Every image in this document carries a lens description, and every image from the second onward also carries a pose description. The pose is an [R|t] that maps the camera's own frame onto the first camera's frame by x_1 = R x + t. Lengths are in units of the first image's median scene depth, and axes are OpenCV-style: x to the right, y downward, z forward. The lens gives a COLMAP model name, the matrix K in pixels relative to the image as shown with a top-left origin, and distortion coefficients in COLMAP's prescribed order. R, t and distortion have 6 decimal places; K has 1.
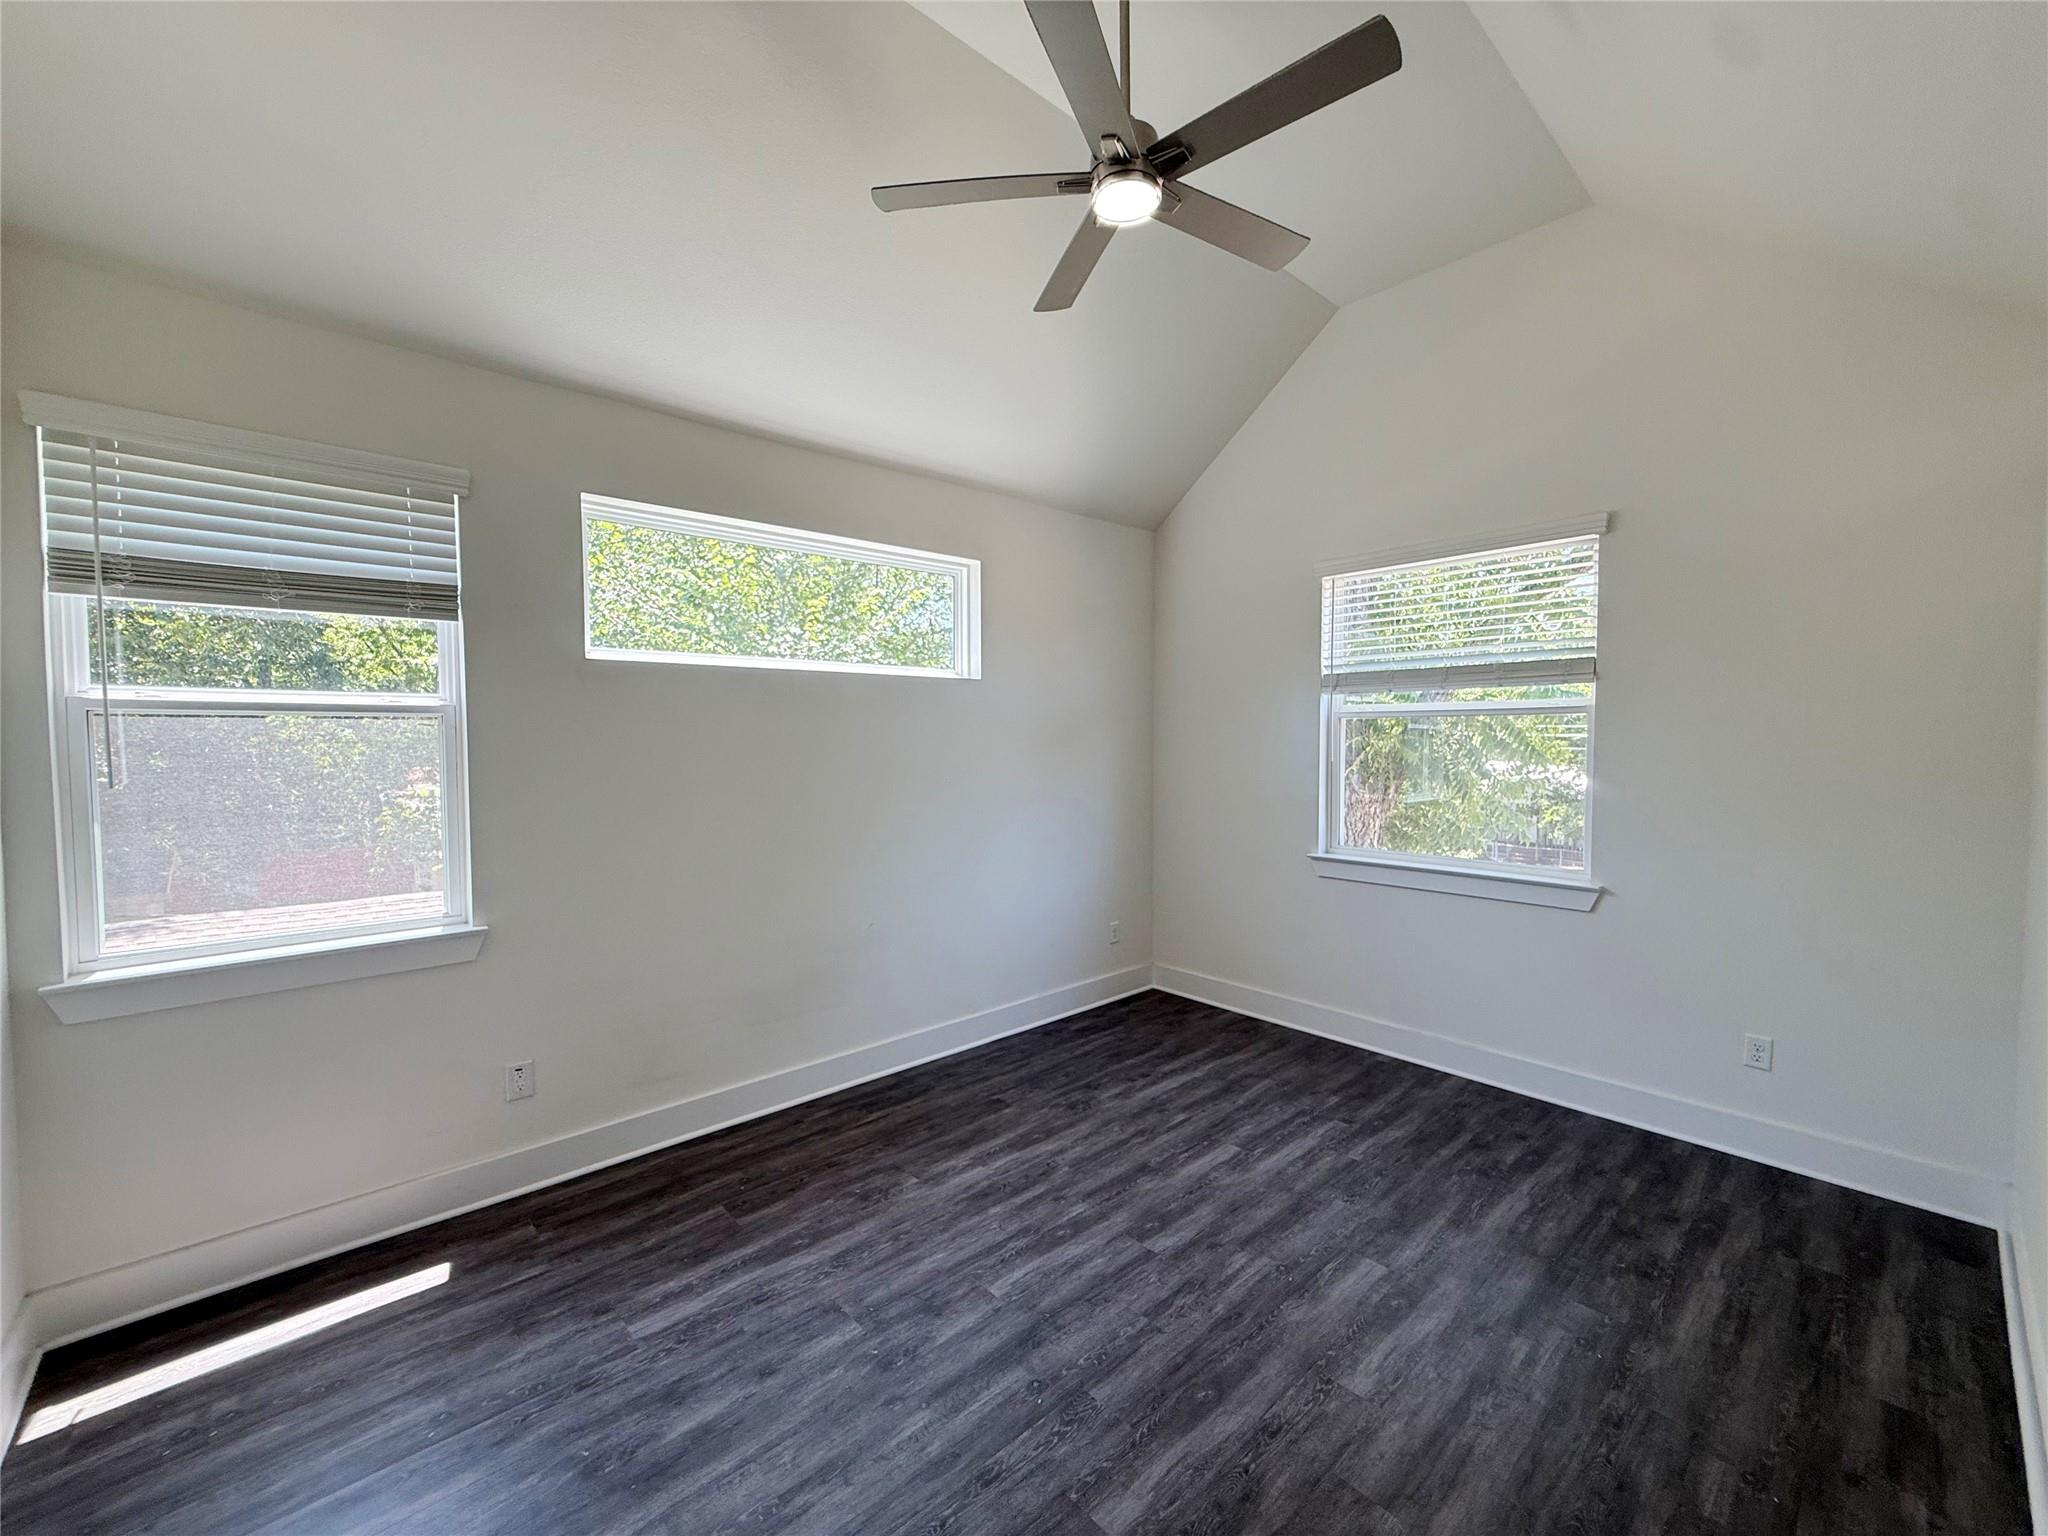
lens RADIAL K [[819.0, 0, 1017.4], [0, 819.0, 764.9], [0, 0, 1]] dist [-0.000801, -0.000357]
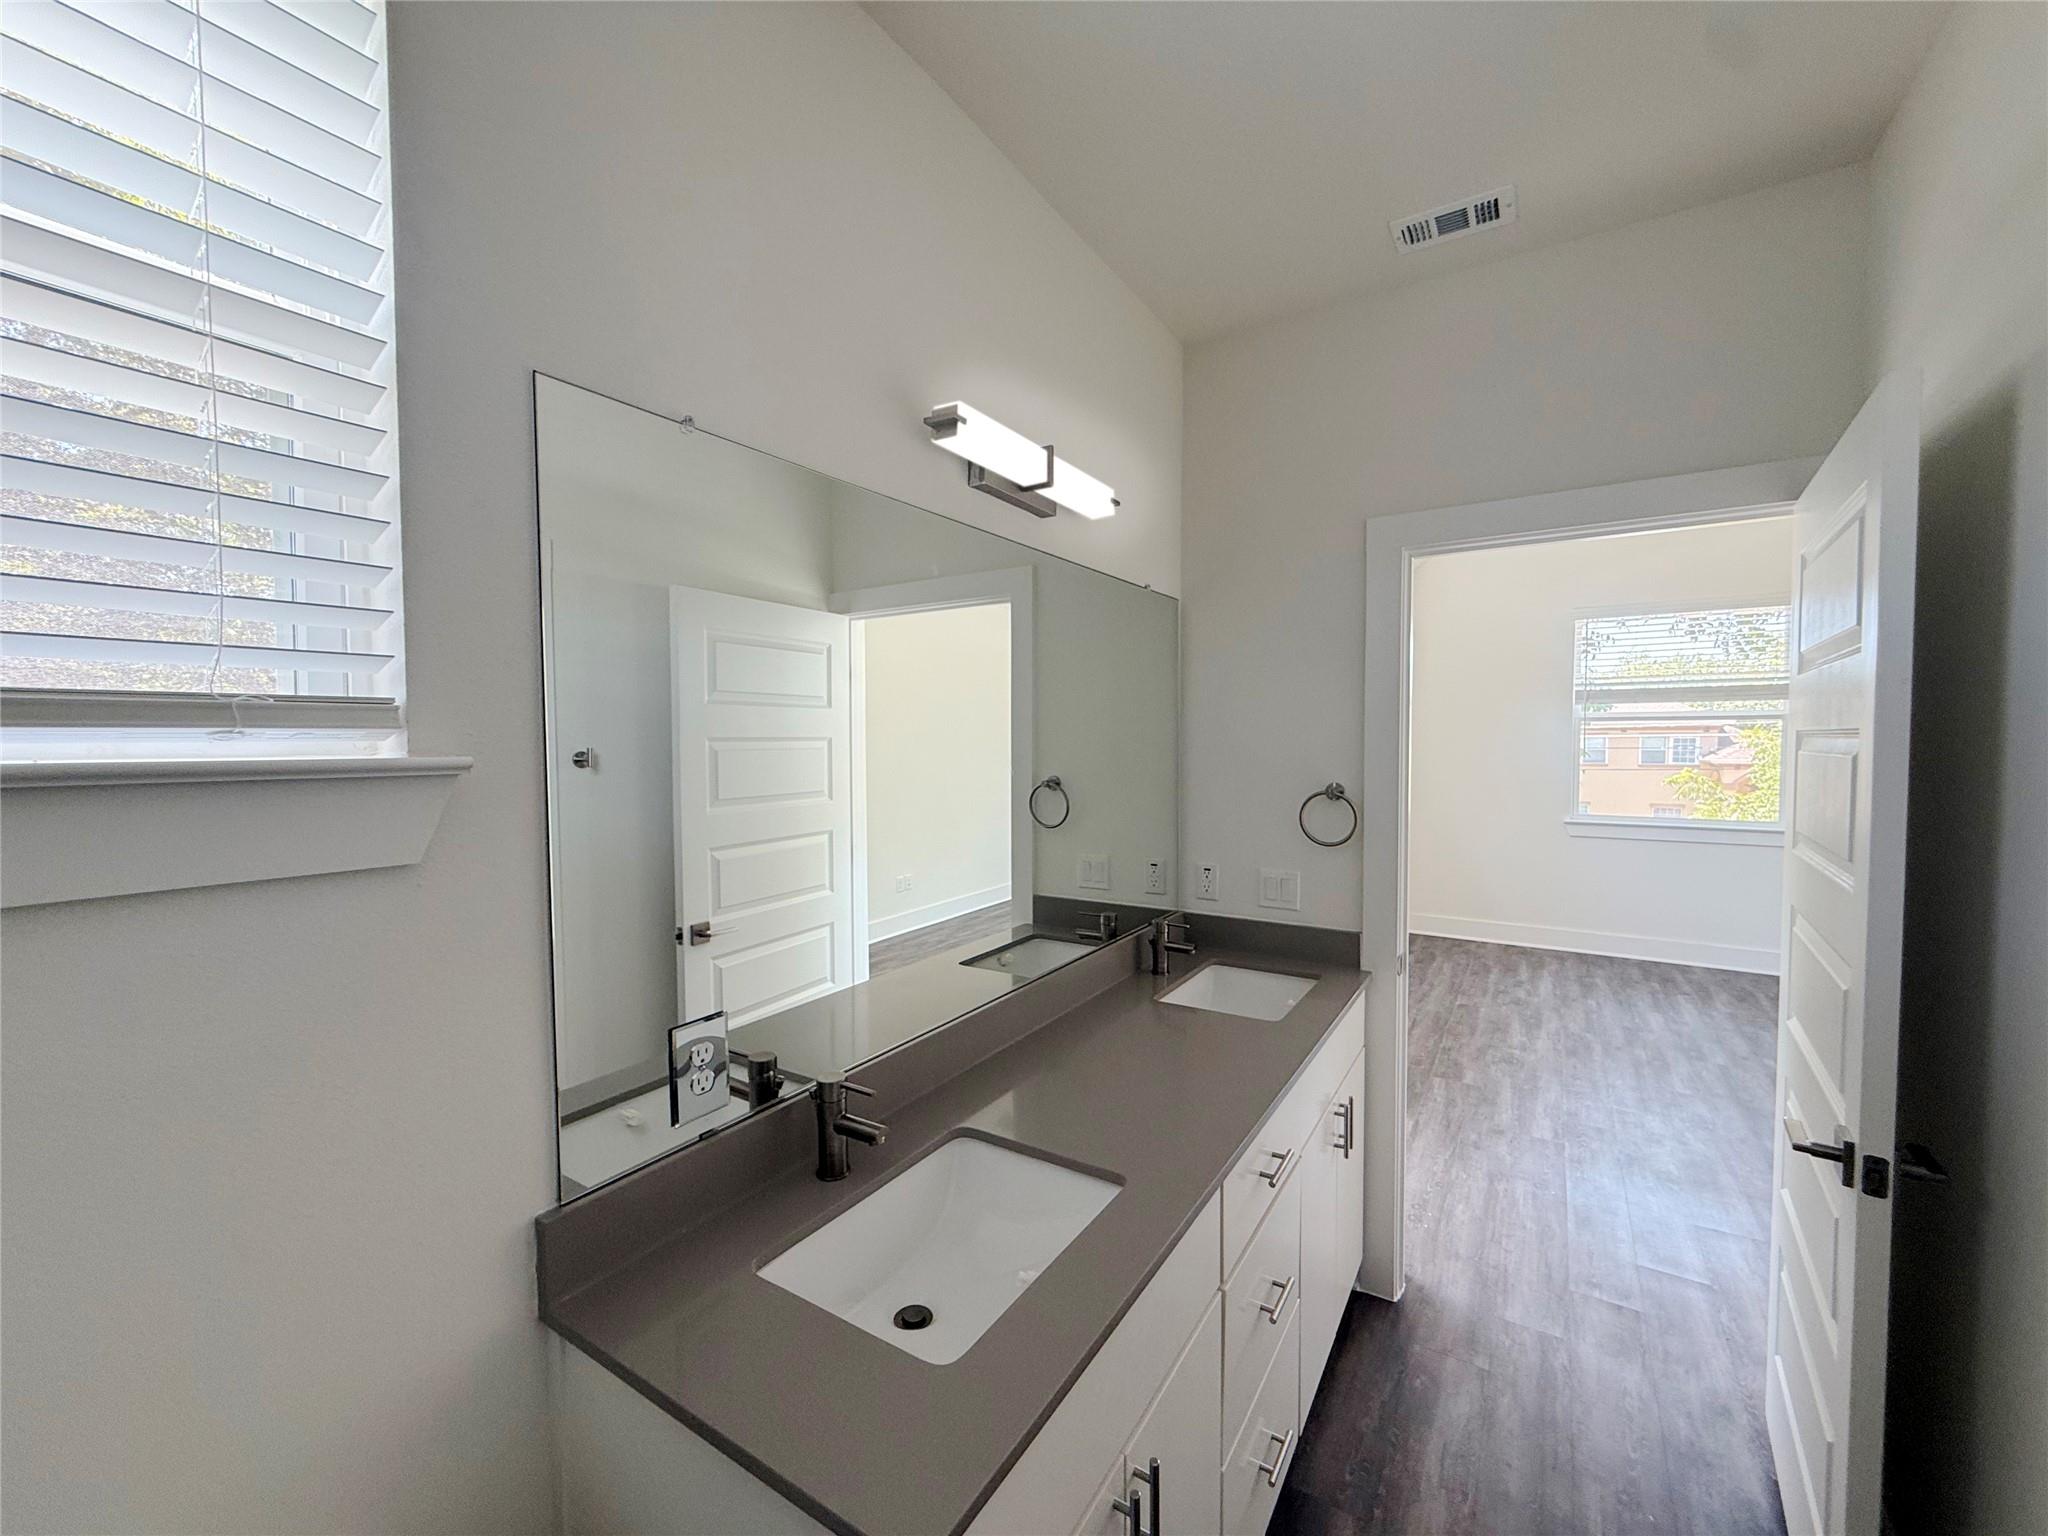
lens RADIAL K [[819.0, 0, 1031.1], [0, 819.0, 763.1], [0, 0, 1]] dist [-0.000801, -0.000357]
pose [[0.964891, -0.008684, 0.262505, -1.138482], [0.009615, 0.999951, -0.002259, 0.011041], [-0.262473, 0.004704, 0.964928, -0.116815]]
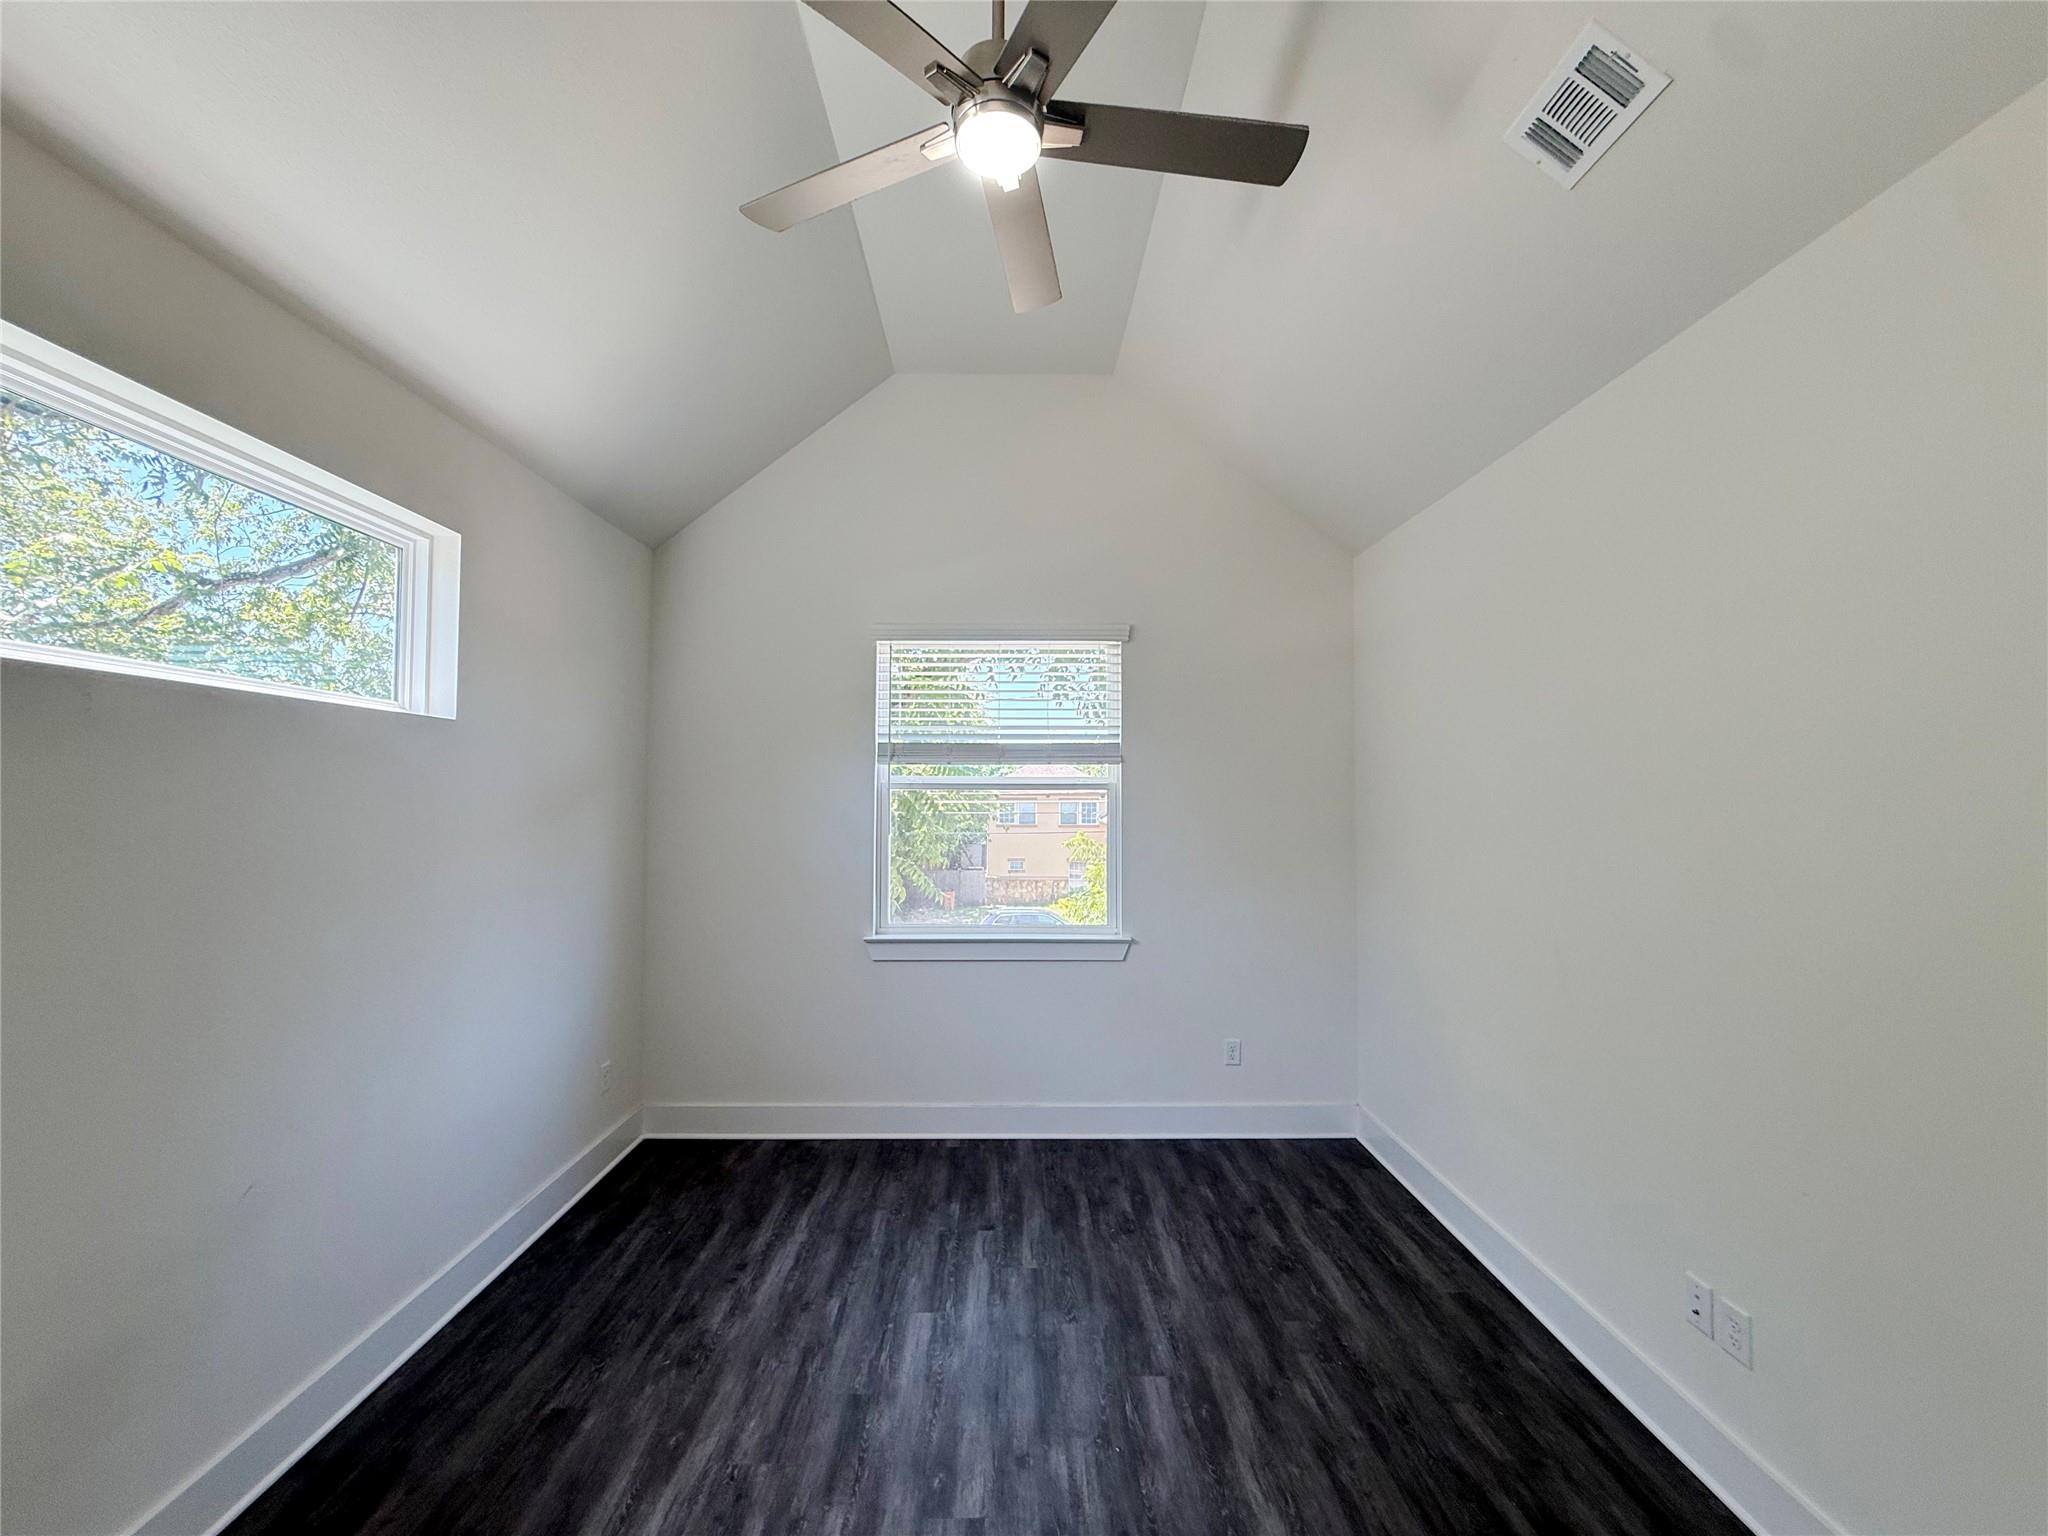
lens RADIAL K [[819.0, 0, 1023.1], [0, 819.0, 767.8], [0, 0, 1]] dist [-0.000801, -0.000357]
pose [[0.659572, 0.033627, 0.750889, -0.289782], [0.021330, 0.997759, -0.063419, -0.024576], [-0.751339, 0.057846, 0.657377, 0.337490]]
